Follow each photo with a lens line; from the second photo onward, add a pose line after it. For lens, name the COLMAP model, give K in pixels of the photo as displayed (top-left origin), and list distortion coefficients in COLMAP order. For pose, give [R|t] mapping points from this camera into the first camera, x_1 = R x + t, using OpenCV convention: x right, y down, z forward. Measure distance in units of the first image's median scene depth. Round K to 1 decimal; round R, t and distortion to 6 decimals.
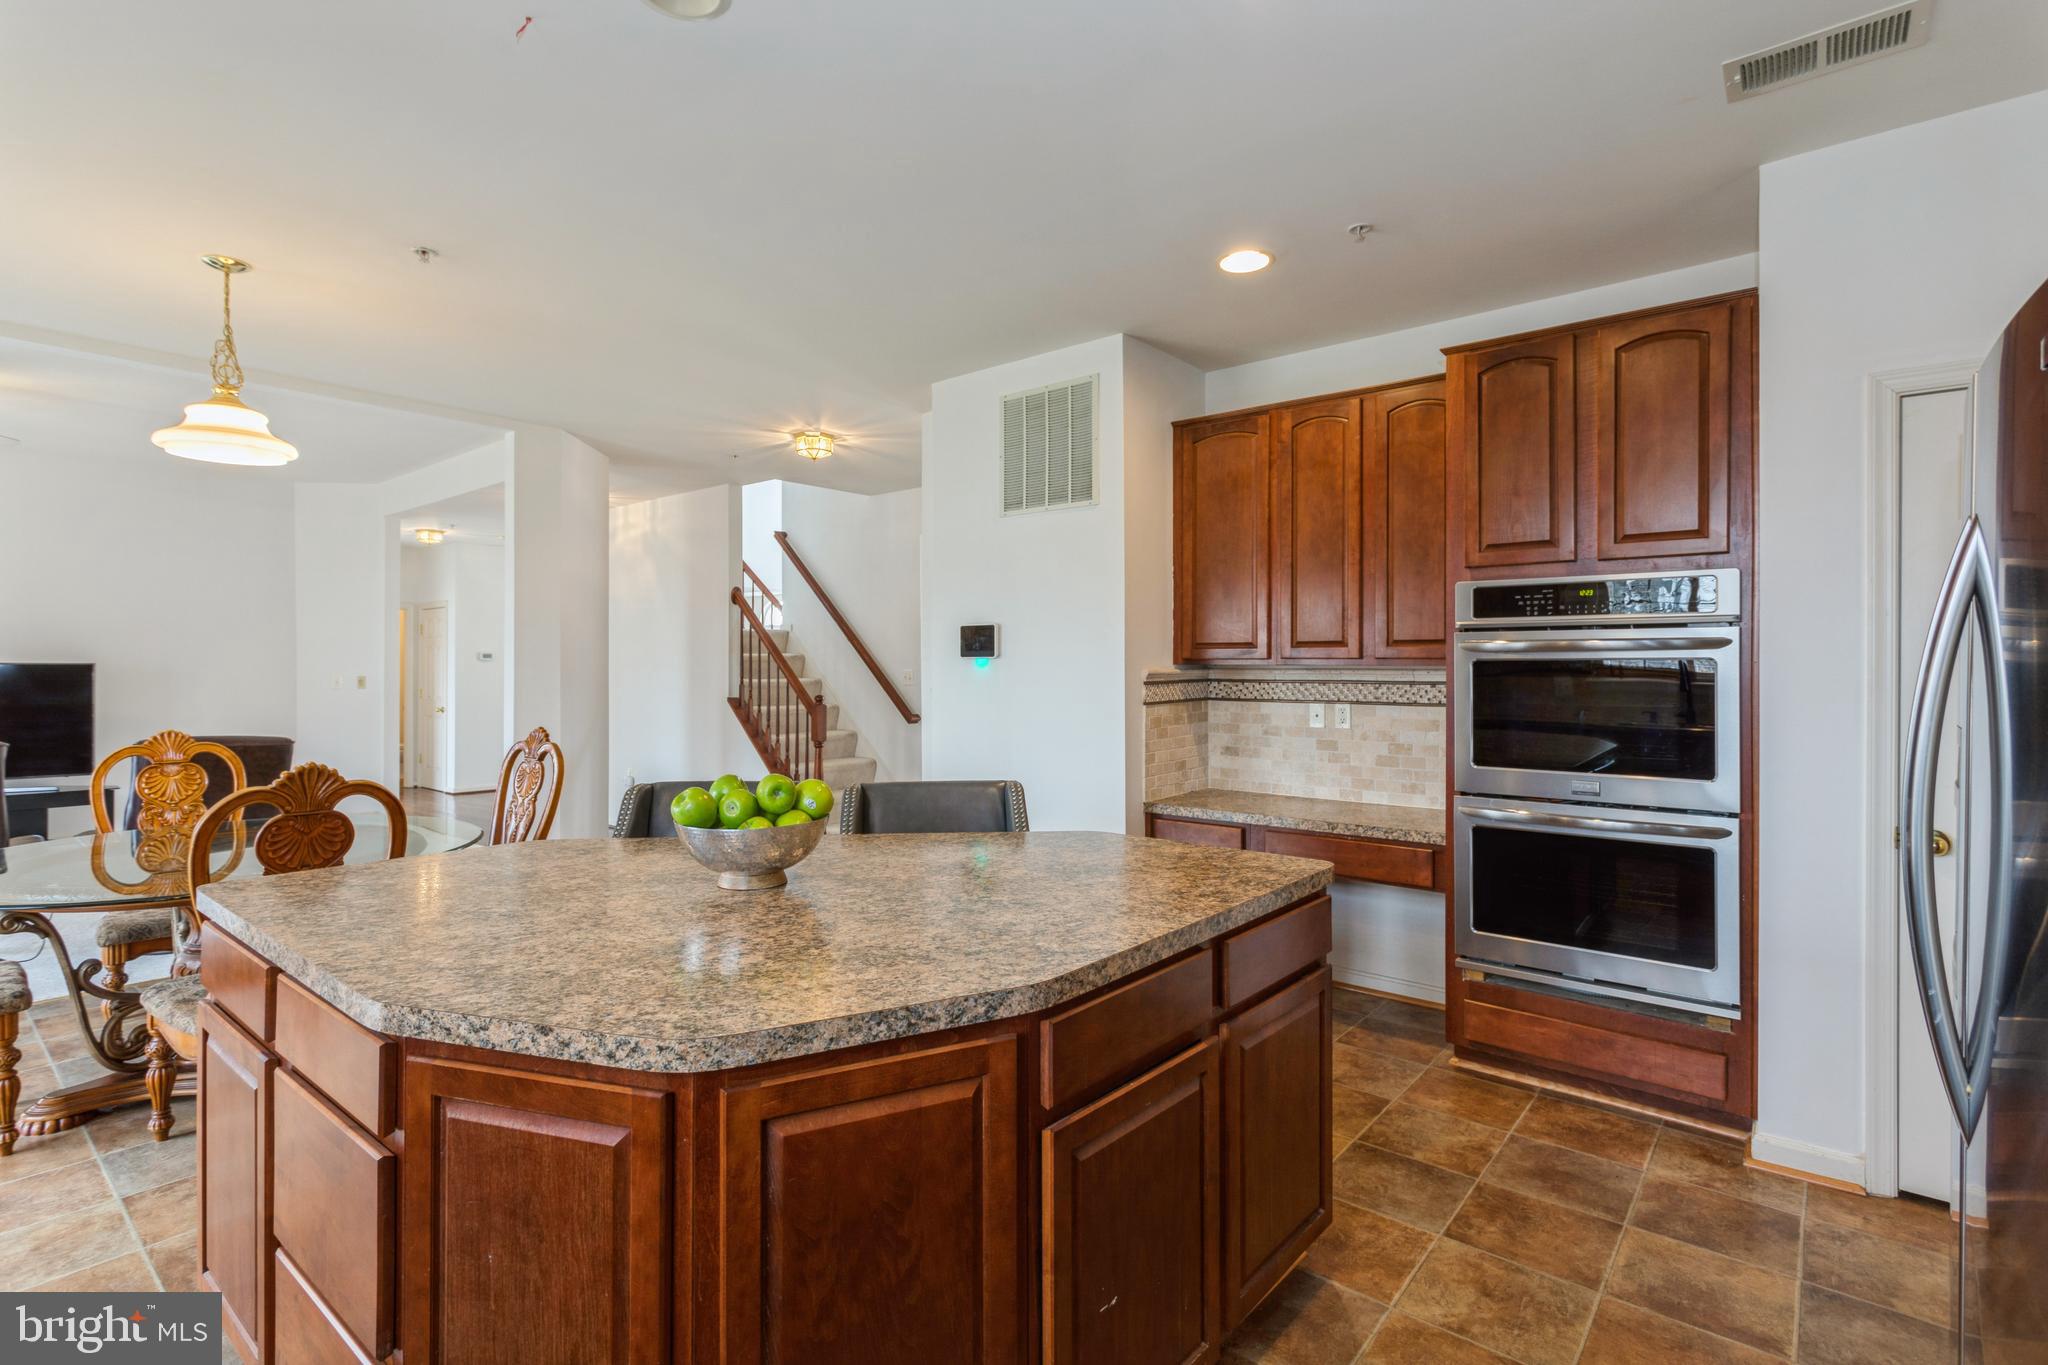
lens RADIAL K [[975.2, 0, 1015.3], [0, 975.2, 660.1], [0, 0, 1]] dist [0.003111, 0.001177]
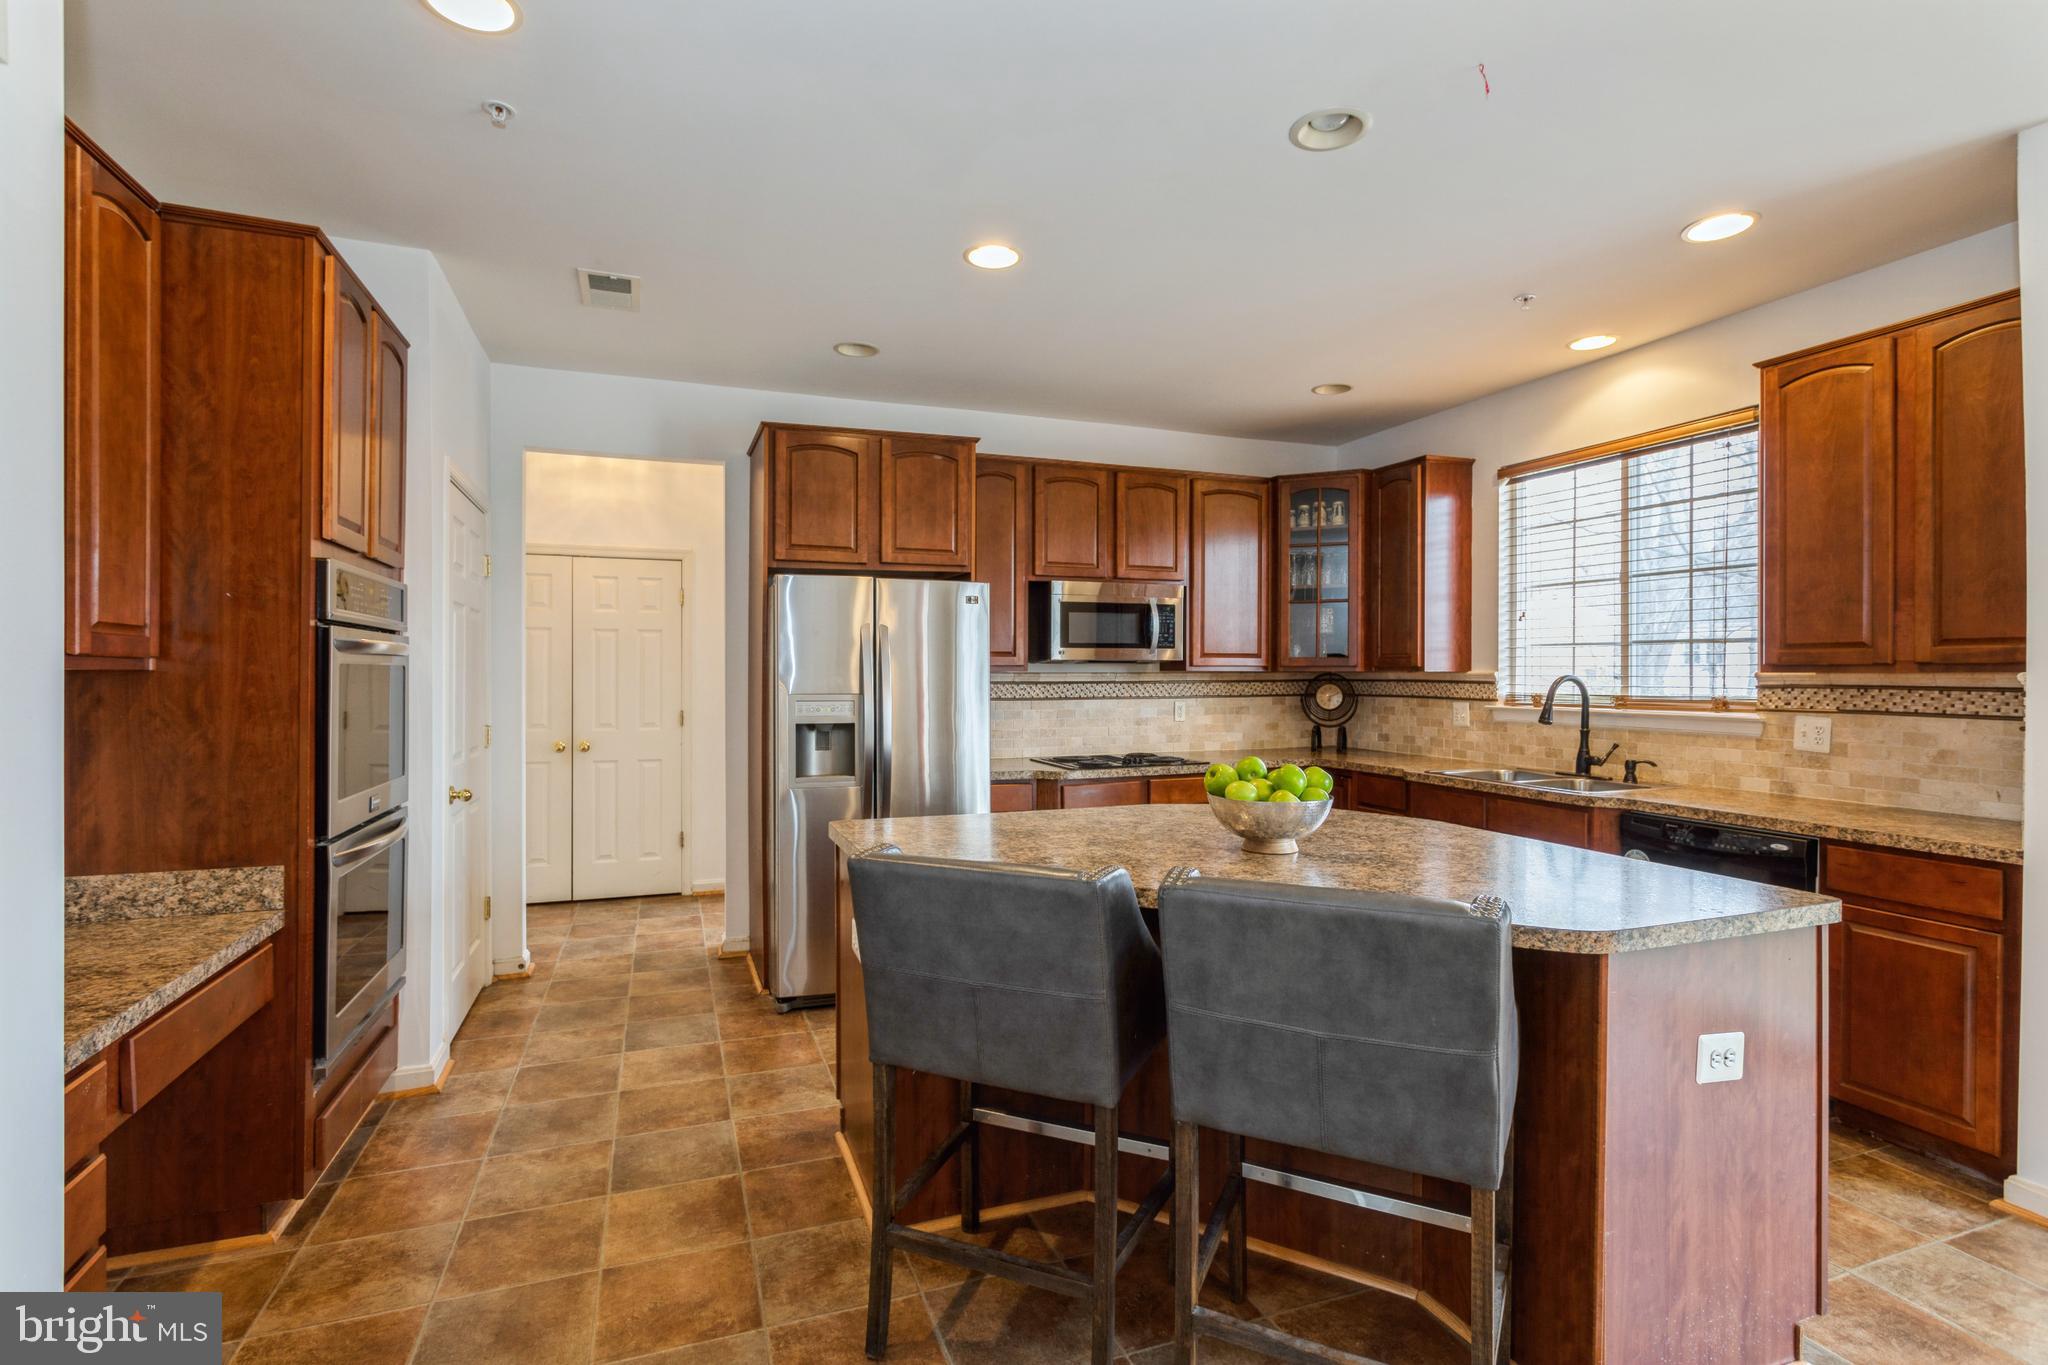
lens RADIAL K [[975.2, 0, 1015.3], [0, 975.2, 660.1], [0, 0, 1]] dist [0.003111, 0.001177]
pose [[-0.867304, 0.010824, 0.497662, -0.493456], [0.002338, 0.999841, -0.017672, 0.016826], [-0.497774, -0.014164, -0.867191, 1.830647]]
